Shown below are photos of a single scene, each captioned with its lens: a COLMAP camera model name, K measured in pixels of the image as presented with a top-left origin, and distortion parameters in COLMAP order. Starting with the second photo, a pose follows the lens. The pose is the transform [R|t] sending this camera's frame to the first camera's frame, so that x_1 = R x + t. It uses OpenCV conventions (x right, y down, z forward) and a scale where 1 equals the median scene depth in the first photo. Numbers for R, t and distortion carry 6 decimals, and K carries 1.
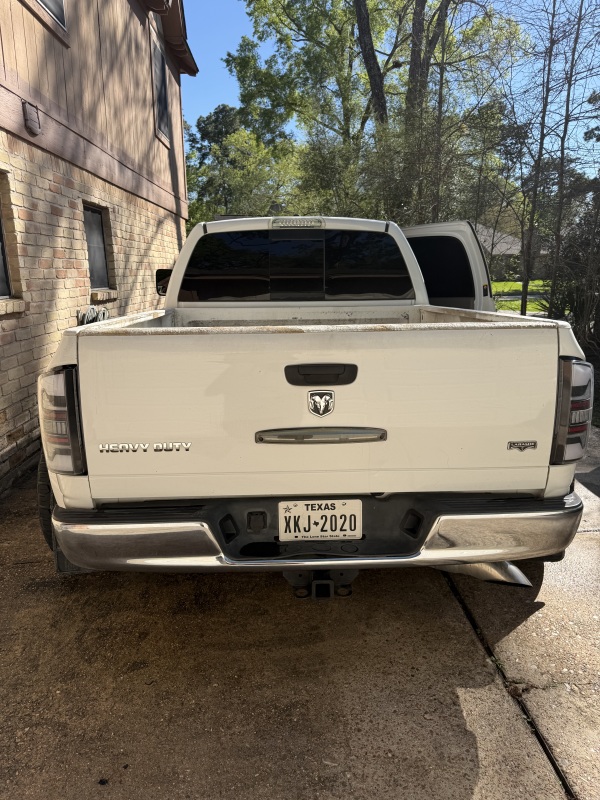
lens RADIAL K [[566.5, 0, 288.1], [0, 566.5, 397.6], [0, 0, 1]] dist [0.008066, -0.001834]
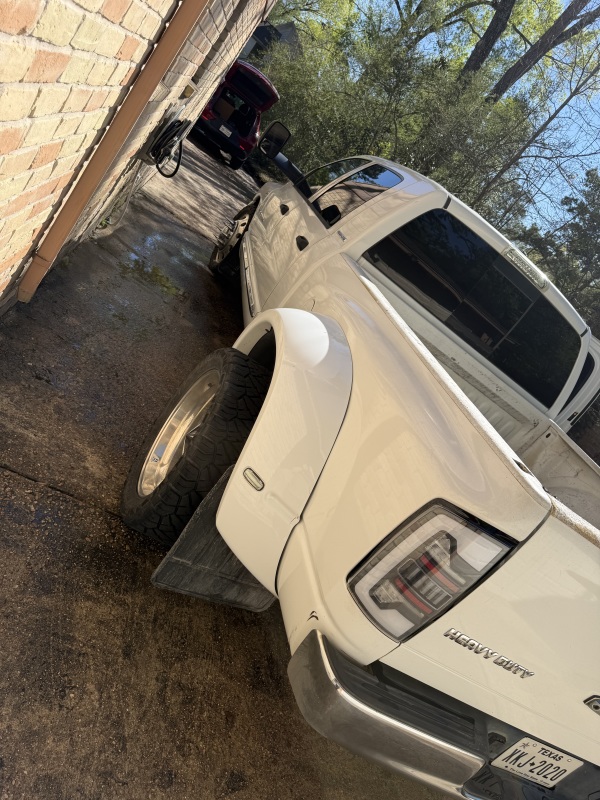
lens RADIAL K [[561.9, 0, 299.4], [0, 561.9, 402.5], [0, 0, 1]] dist [0.048526, -0.065933]
pose [[0.769709, 0.529441, 0.356706, -0.435176], [-0.601868, 0.788113, 0.128969, -0.058311], [-0.212843, -0.313959, 0.925272, 0.235877]]
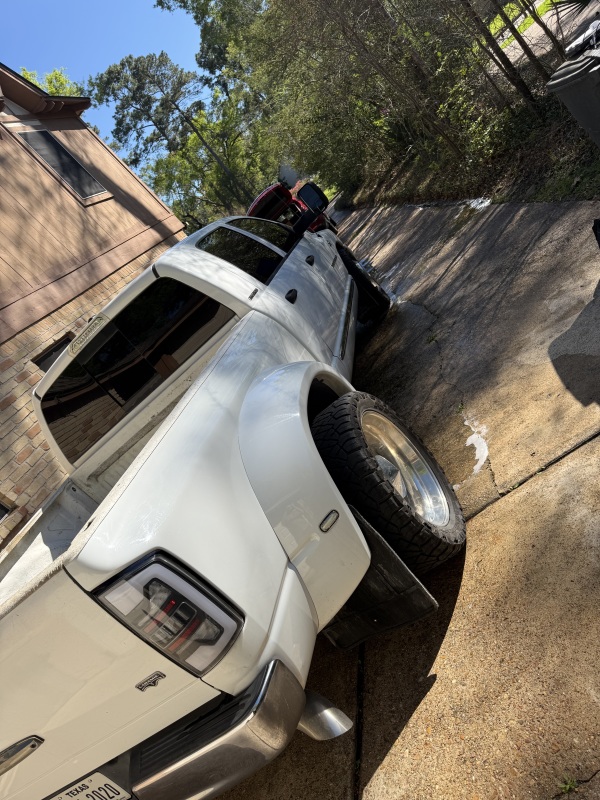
lens RADIAL K [[561.9, 0, 299.4], [0, 561.9, 402.5], [0, 0, 1]] dist [0.048526, -0.065933]
pose [[0.732505, -0.567168, -0.376508, 0.544864], [0.632196, 0.771890, 0.067183, -0.069845], [0.252519, -0.287239, 0.923974, 0.215948]]
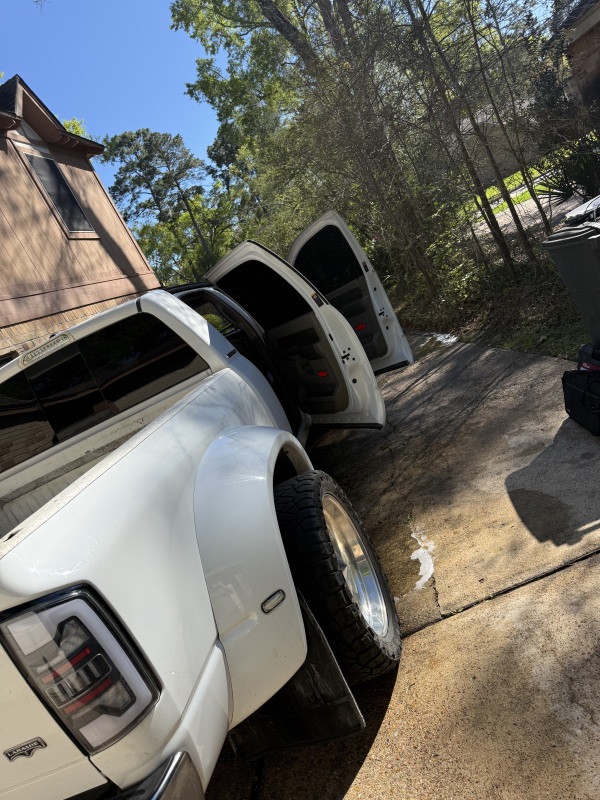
lens RADIAL K [[566.2, 0, 300.0], [0, 566.2, 400.0], [0, 0, 1]] dist [0.021461, -0.026373]
pose [[0.889080, -0.414945, -0.193280, 0.488460], [0.420335, 0.907257, -0.014234, -0.066924], [0.181261, -0.068587, 0.981040, 0.228668]]
